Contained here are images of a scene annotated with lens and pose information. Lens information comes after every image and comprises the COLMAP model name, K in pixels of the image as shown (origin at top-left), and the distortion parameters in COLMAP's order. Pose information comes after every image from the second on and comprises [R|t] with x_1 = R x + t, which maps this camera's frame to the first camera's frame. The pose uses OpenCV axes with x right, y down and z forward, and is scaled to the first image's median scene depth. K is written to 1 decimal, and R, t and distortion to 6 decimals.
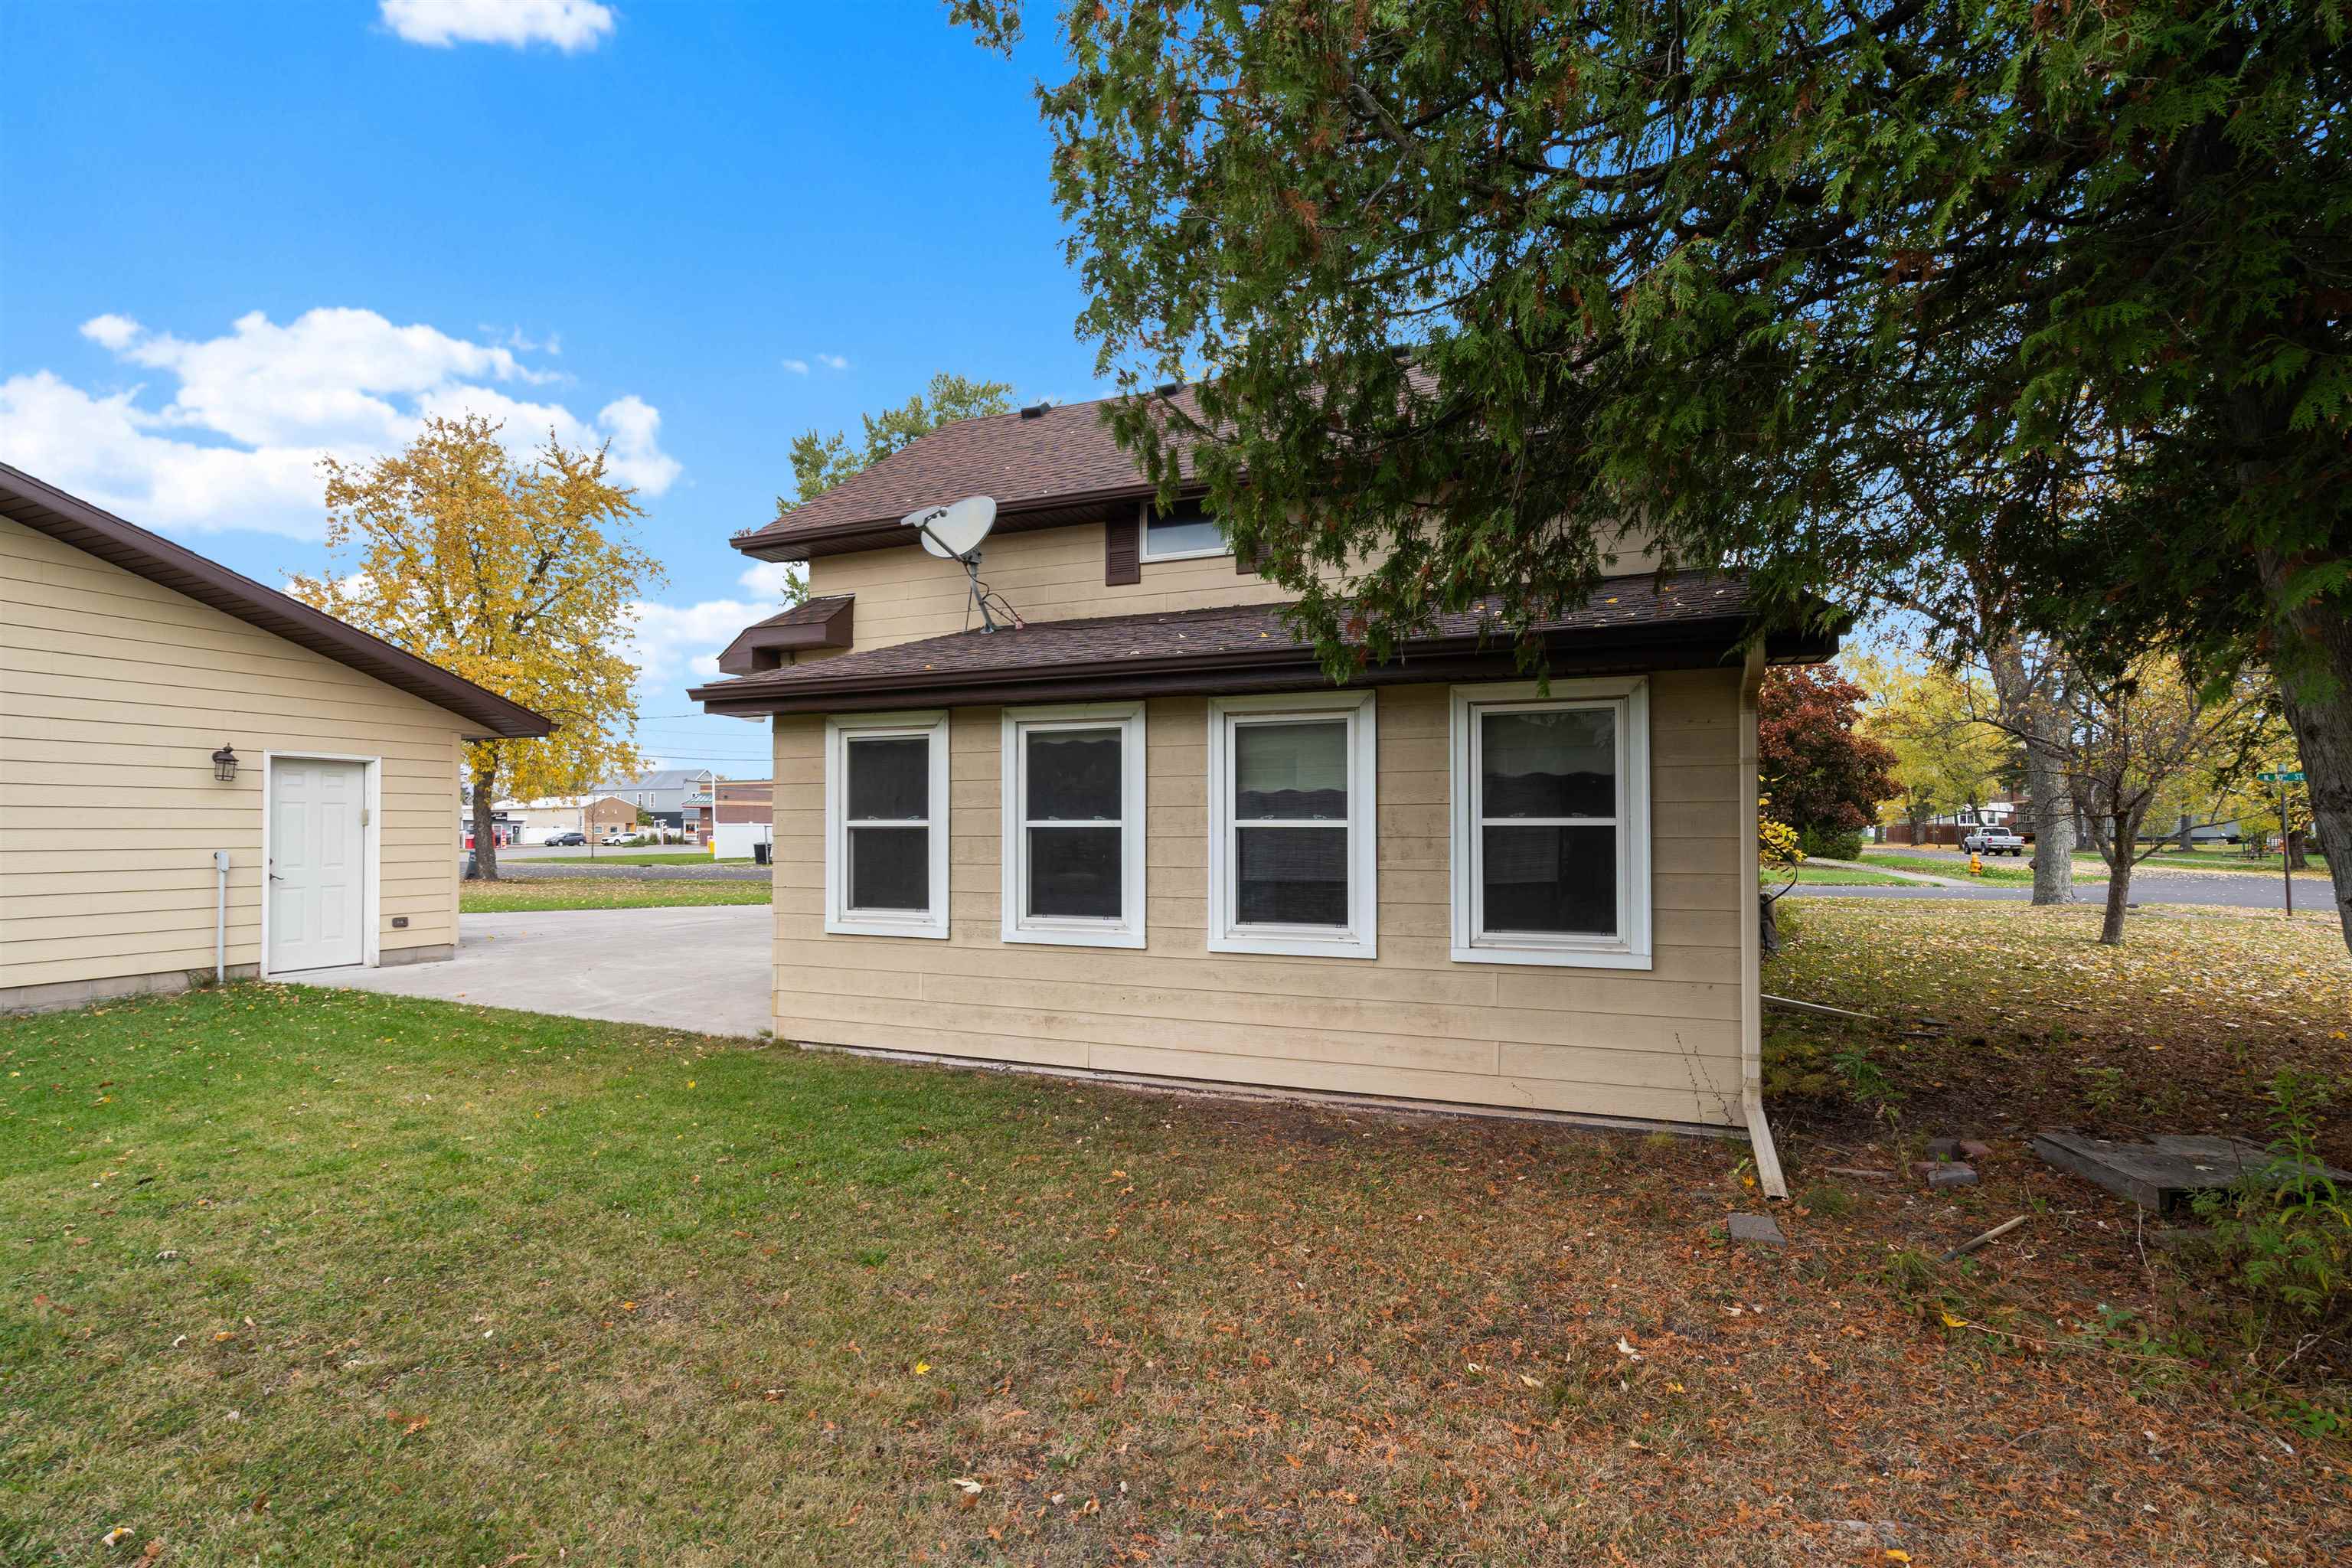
lens RADIAL K [[1088.5, 0, 1181.7], [0, 1088.5, 790.8], [0, 0, 1]] dist [0.000528, 0.000953]
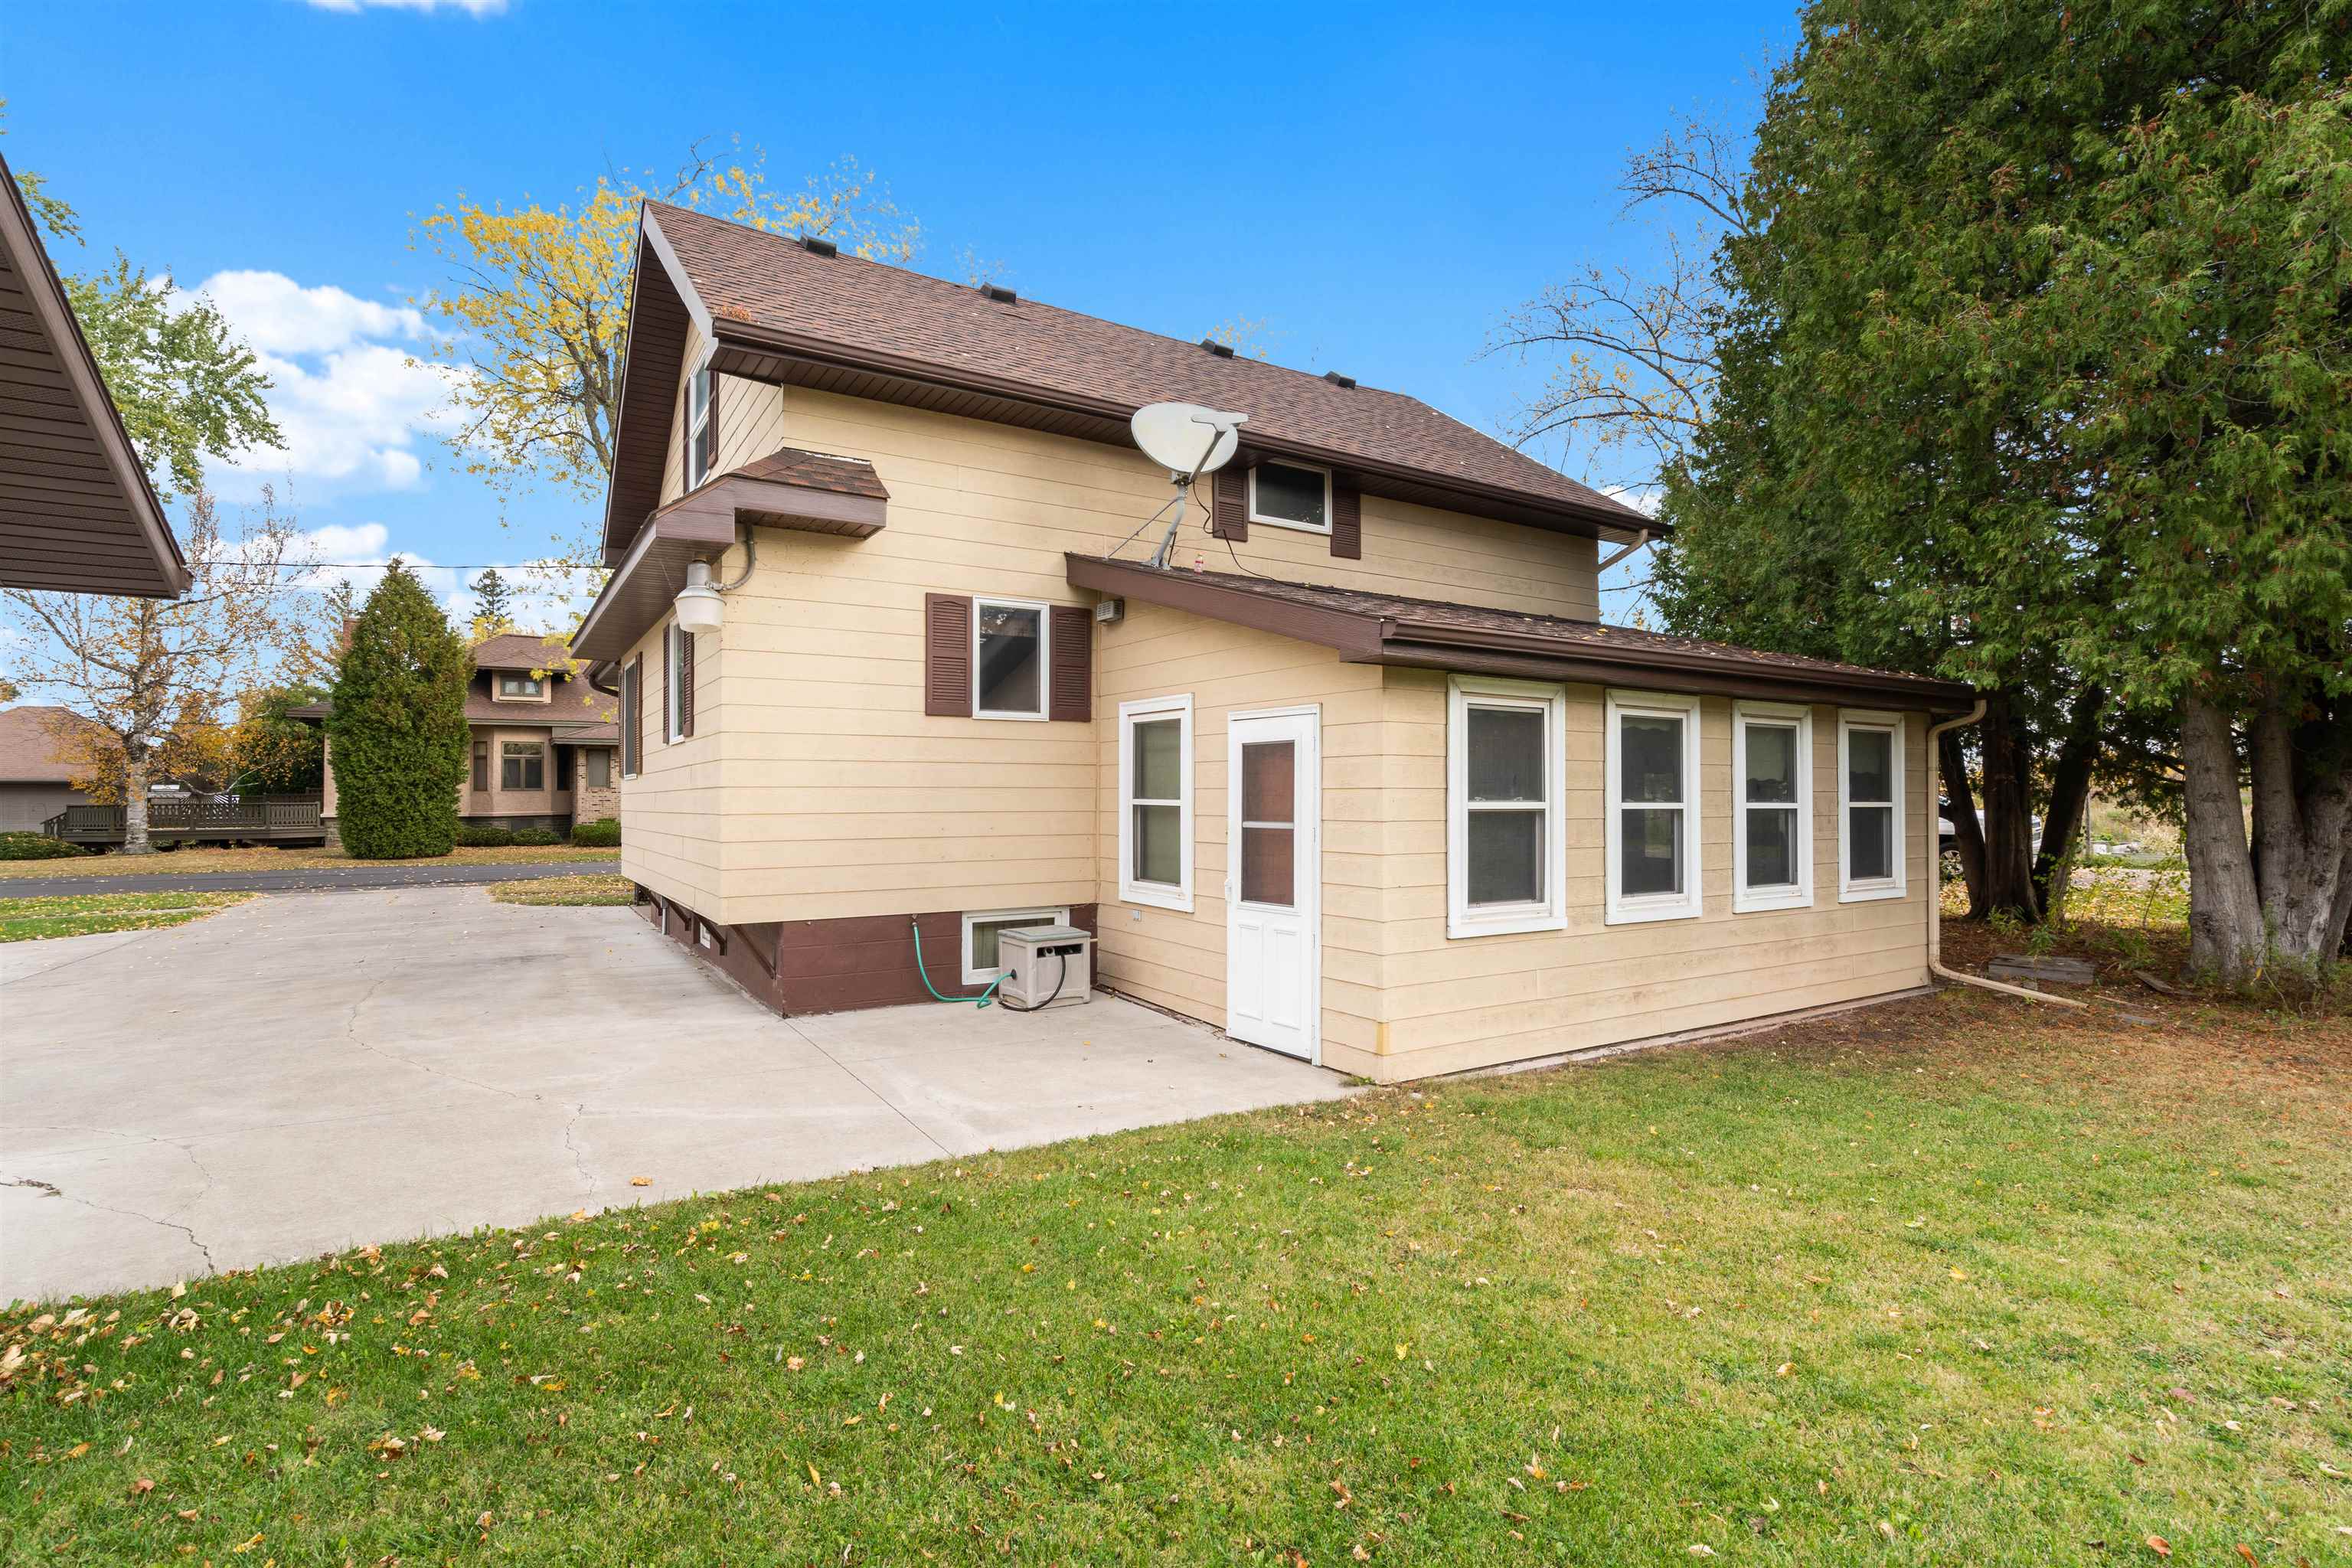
lens RADIAL K [[1088.5, 0, 1164.8], [0, 1088.5, 781.6], [0, 0, 1]] dist [0.000528, 0.000953]
pose [[0.586794, 0.025685, 0.809329, -1.166755], [-0.019811, 0.999653, -0.017361, 0.032931], [-0.809494, -0.005846, 0.587099, 0.721308]]
